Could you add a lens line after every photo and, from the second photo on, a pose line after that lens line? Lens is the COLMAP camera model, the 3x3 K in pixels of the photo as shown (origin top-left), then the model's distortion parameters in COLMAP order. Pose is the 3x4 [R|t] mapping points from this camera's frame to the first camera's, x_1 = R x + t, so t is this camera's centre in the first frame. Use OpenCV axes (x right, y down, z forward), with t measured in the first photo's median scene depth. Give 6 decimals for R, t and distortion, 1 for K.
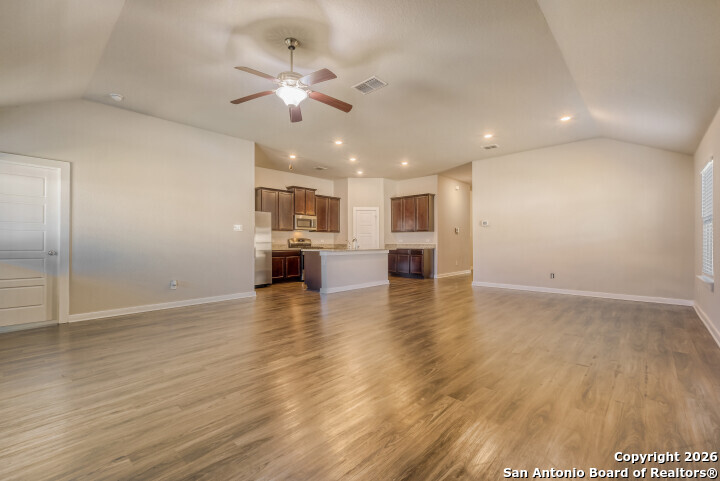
lens RADIAL K [[327.5, 0, 351.1], [0, 327.5, 245.1], [0, 0, 1]] dist [0.013636, -0.000221]
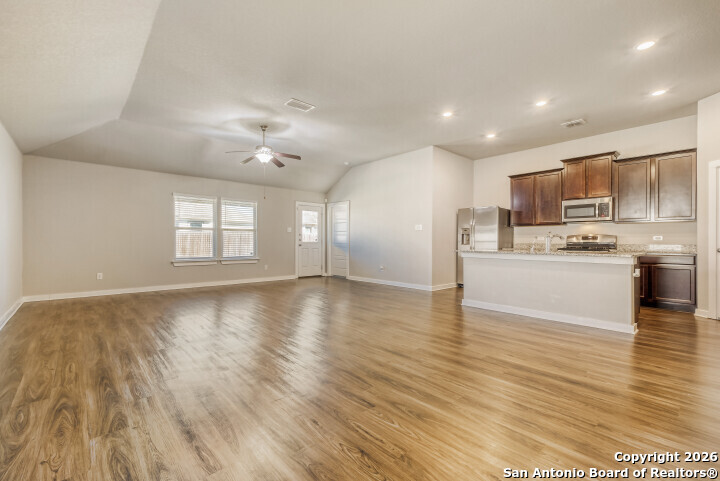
lens RADIAL K [[311.9, 0, 348.2], [0, 311.9, 241.1], [0, 0, 1]] dist [0.014760, -0.003321]
pose [[-0.114934, 0.004712, -0.993362, 0.517804], [-0.009536, 0.999937, 0.005847, -0.006712], [0.993327, 0.010145, -0.114882, 0.594629]]
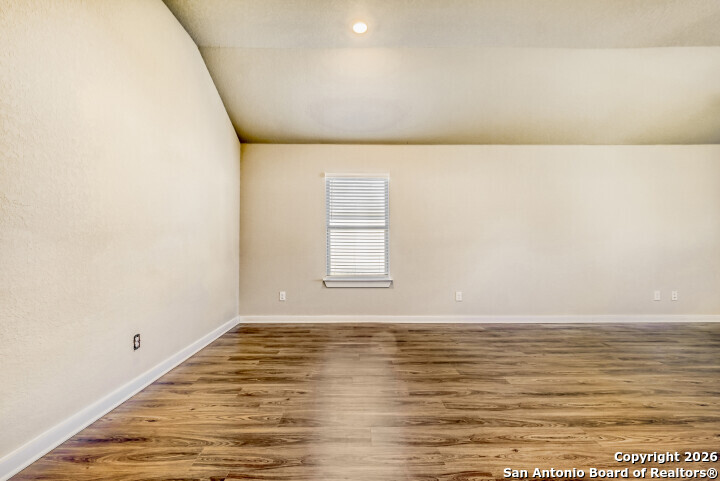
lens RADIAL K [[311.9, 0, 355.9], [0, 311.9, 242.6], [0, 0, 1]] dist [0.014760, -0.003321]
pose [[-0.693205, 0.010101, 0.720670, 0.155633], [0.007731, 0.999948, -0.006578, -0.007587], [-0.720699, 0.001012, -0.693247, 0.786465]]
